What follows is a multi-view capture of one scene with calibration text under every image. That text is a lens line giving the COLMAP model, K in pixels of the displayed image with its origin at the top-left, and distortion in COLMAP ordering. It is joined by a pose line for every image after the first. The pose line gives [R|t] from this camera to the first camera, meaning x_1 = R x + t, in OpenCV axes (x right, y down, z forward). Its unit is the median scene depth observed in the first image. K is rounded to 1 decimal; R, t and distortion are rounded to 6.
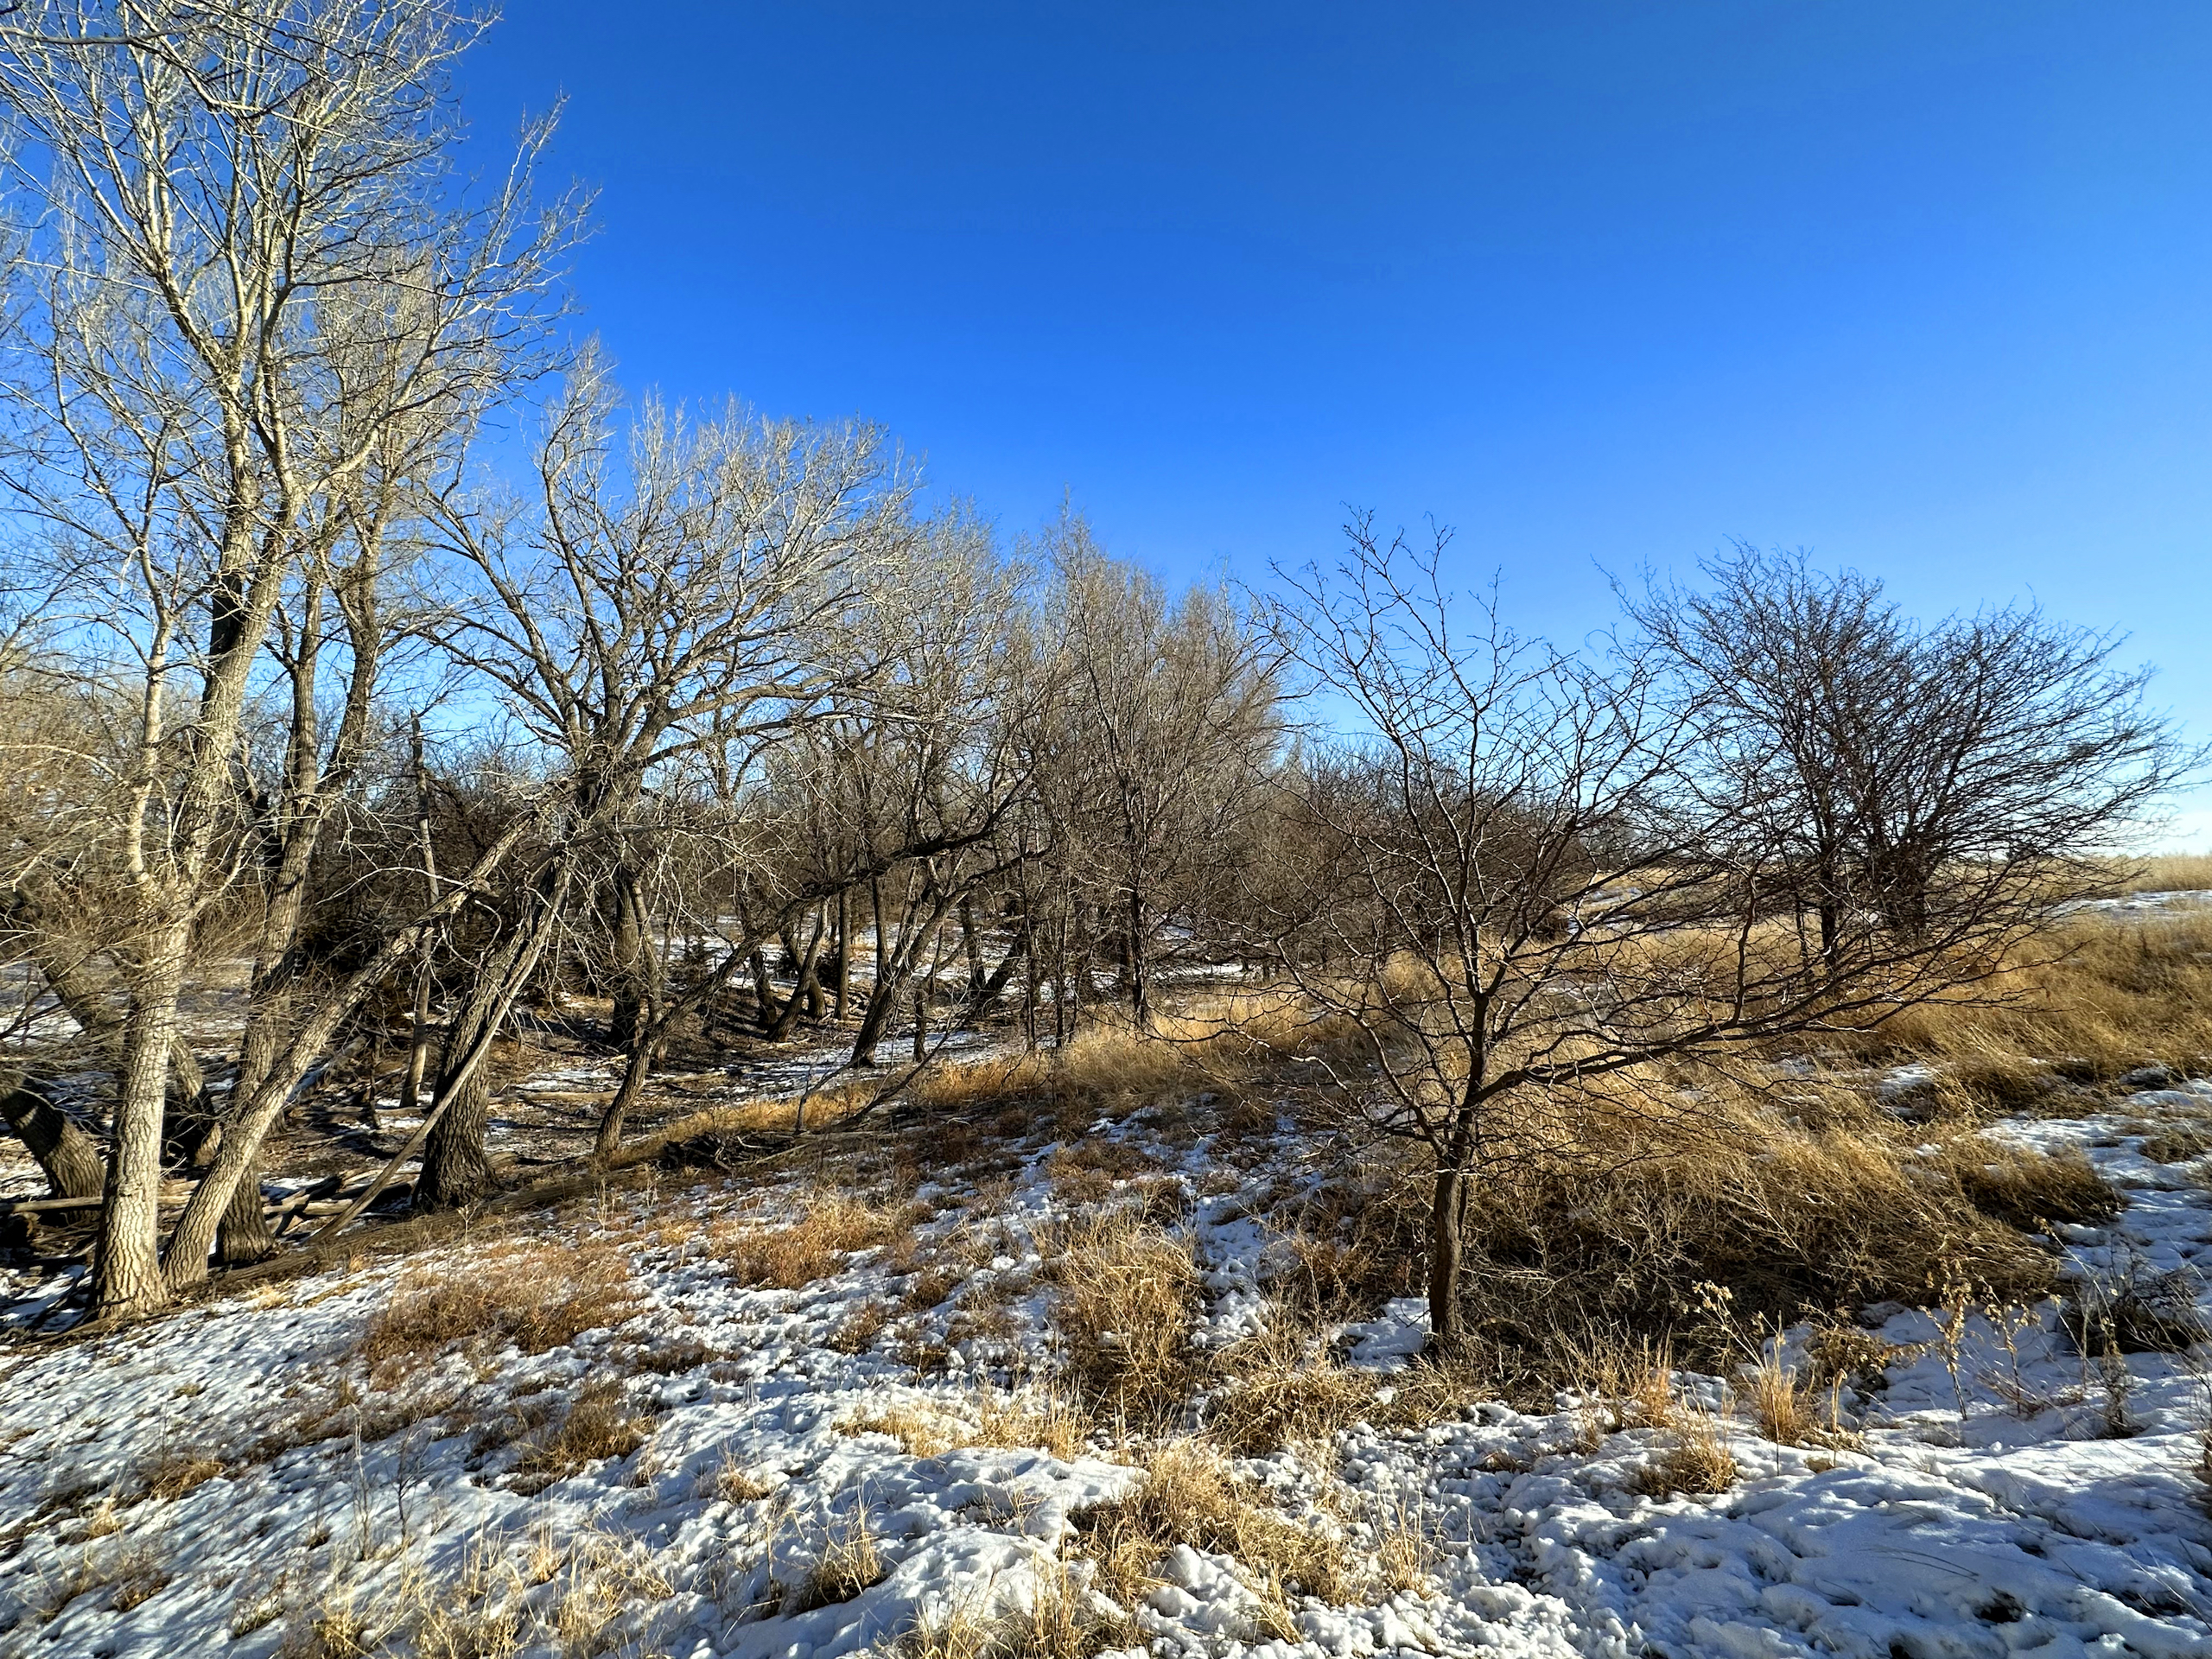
lens RADIAL K [[966.4, 0, 1107.4], [0, 966.4, 831.0], [0, 0, 1]] dist [0.000182, 0.000004]
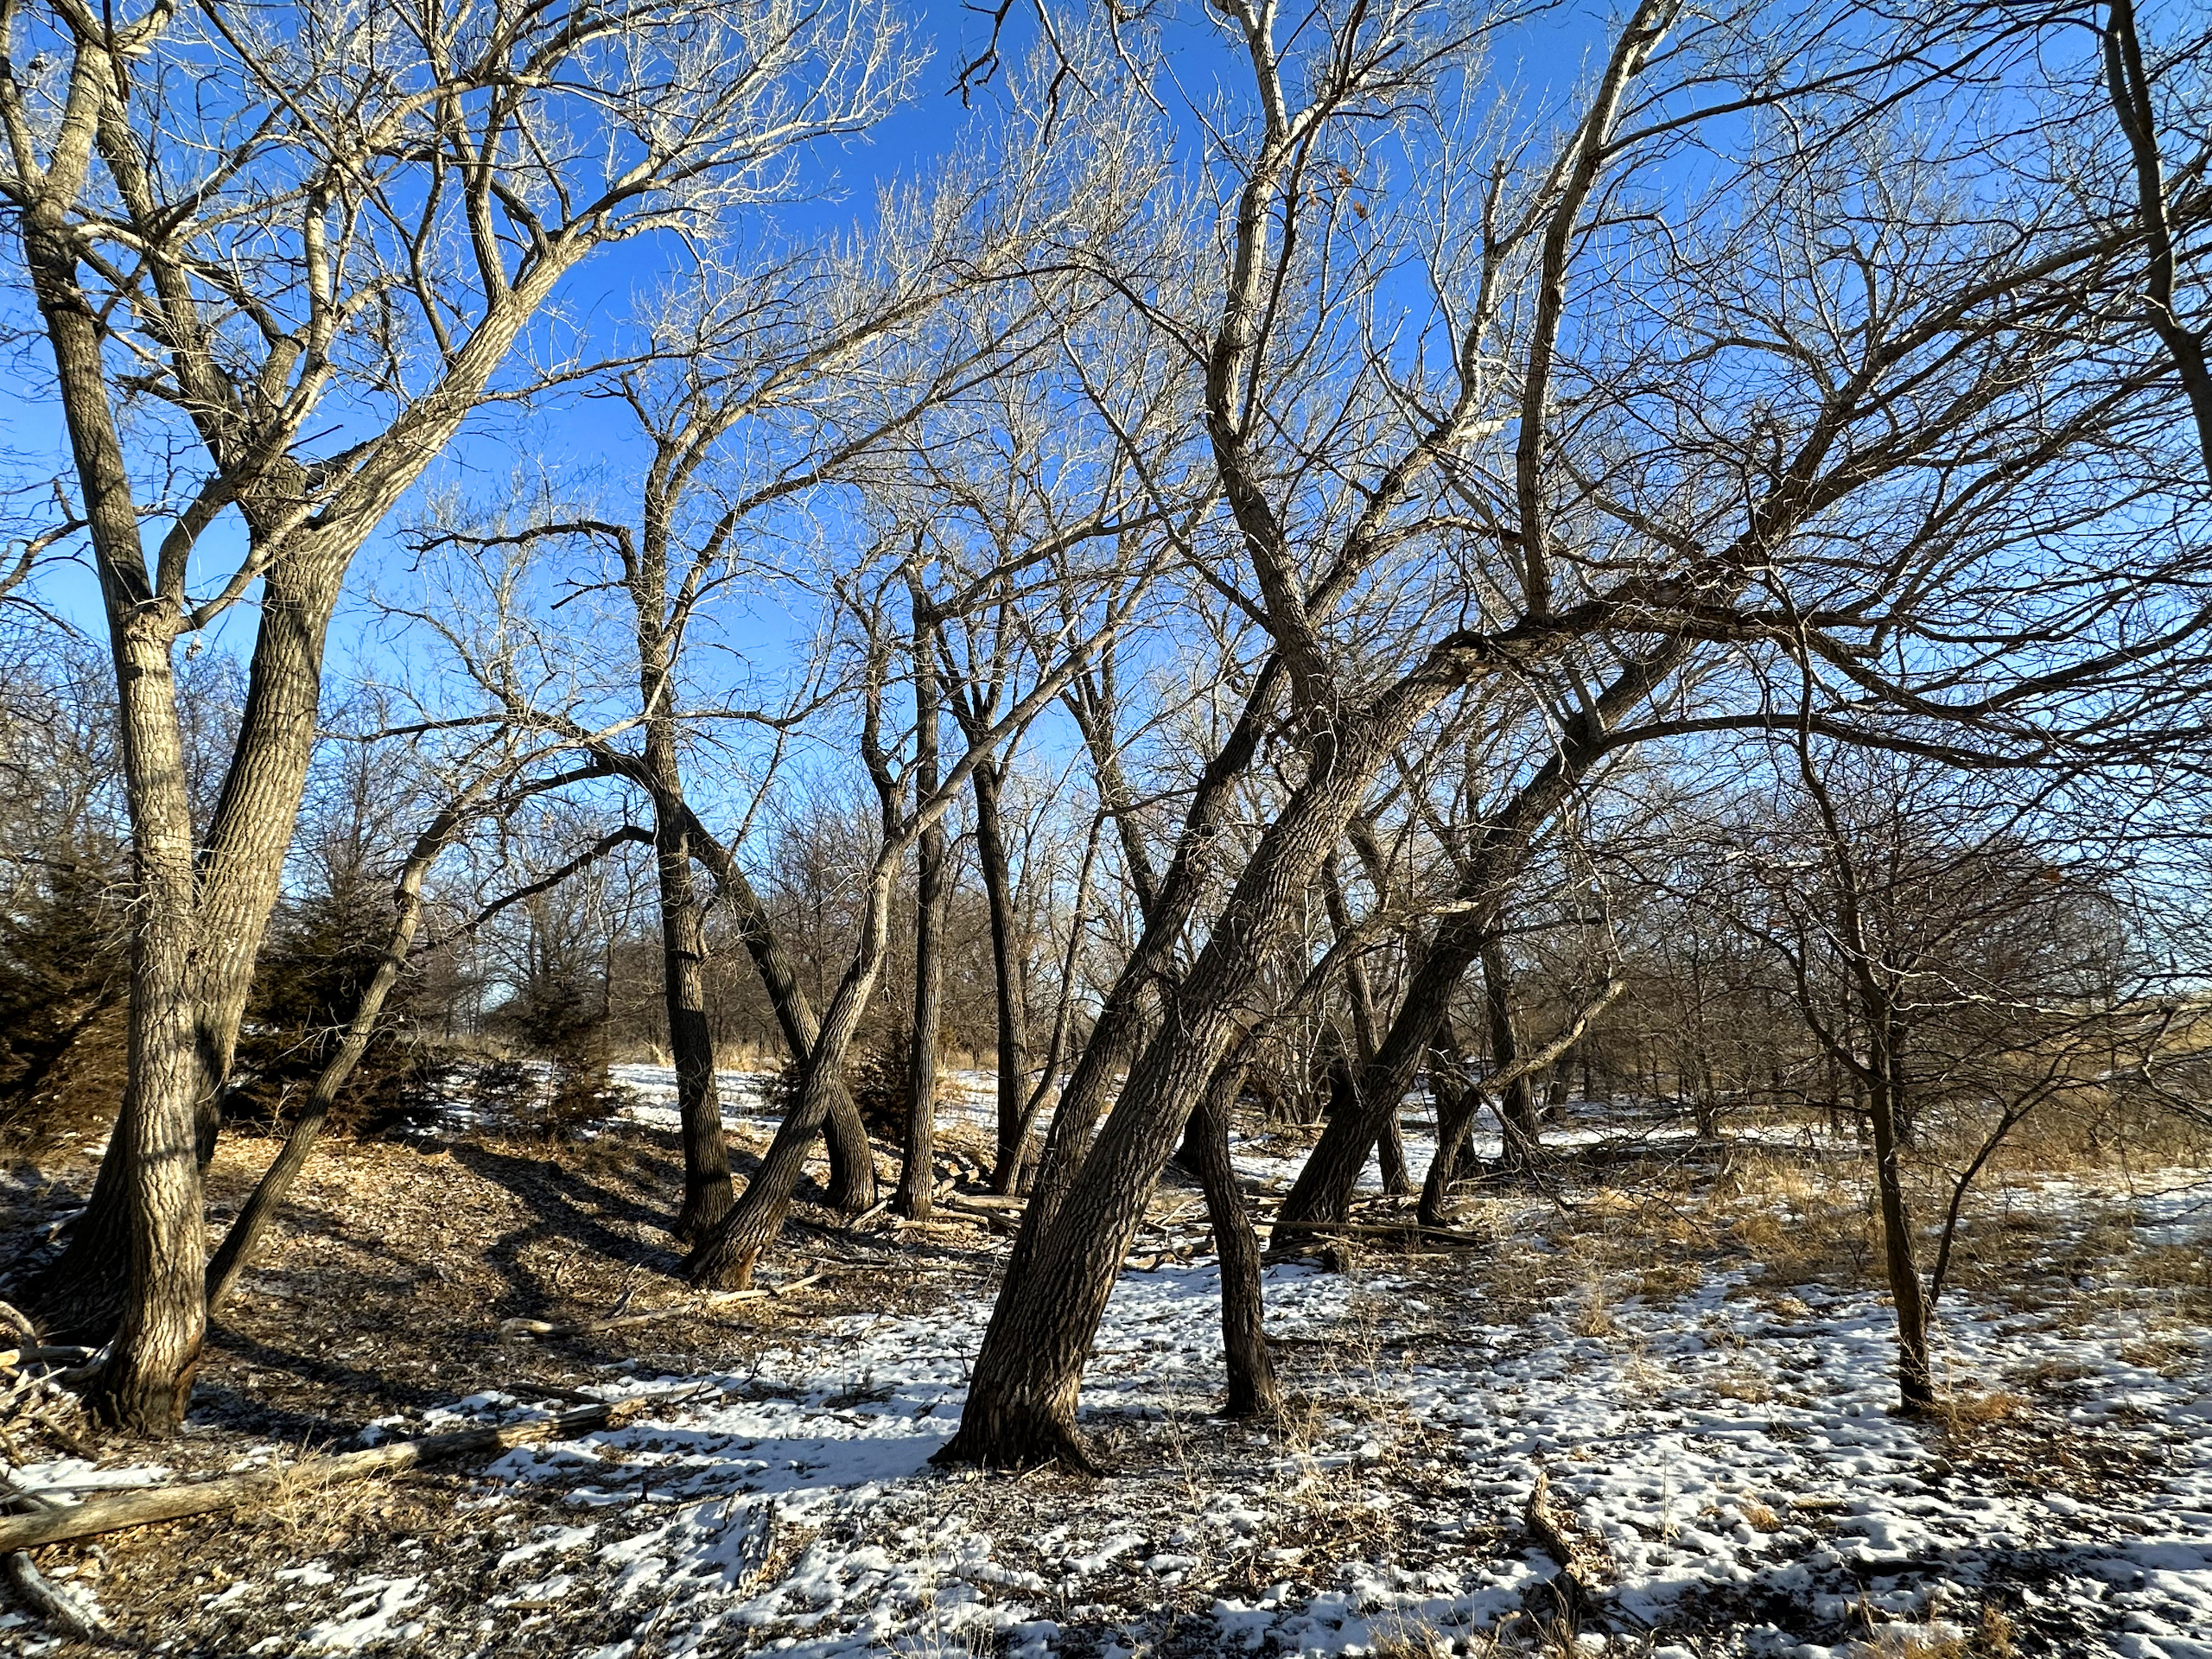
lens RADIAL K [[1093.0, 0, 1105.5], [0, 1093.0, 827.2], [0, 0, 1]] dist [0.000922, 0.000070]
pose [[0.996219, -0.011260, -0.086145, -0.177848], [-0.002615, 0.987230, -0.159279, 0.123024], [0.086839, 0.158902, 0.983468, 0.615229]]
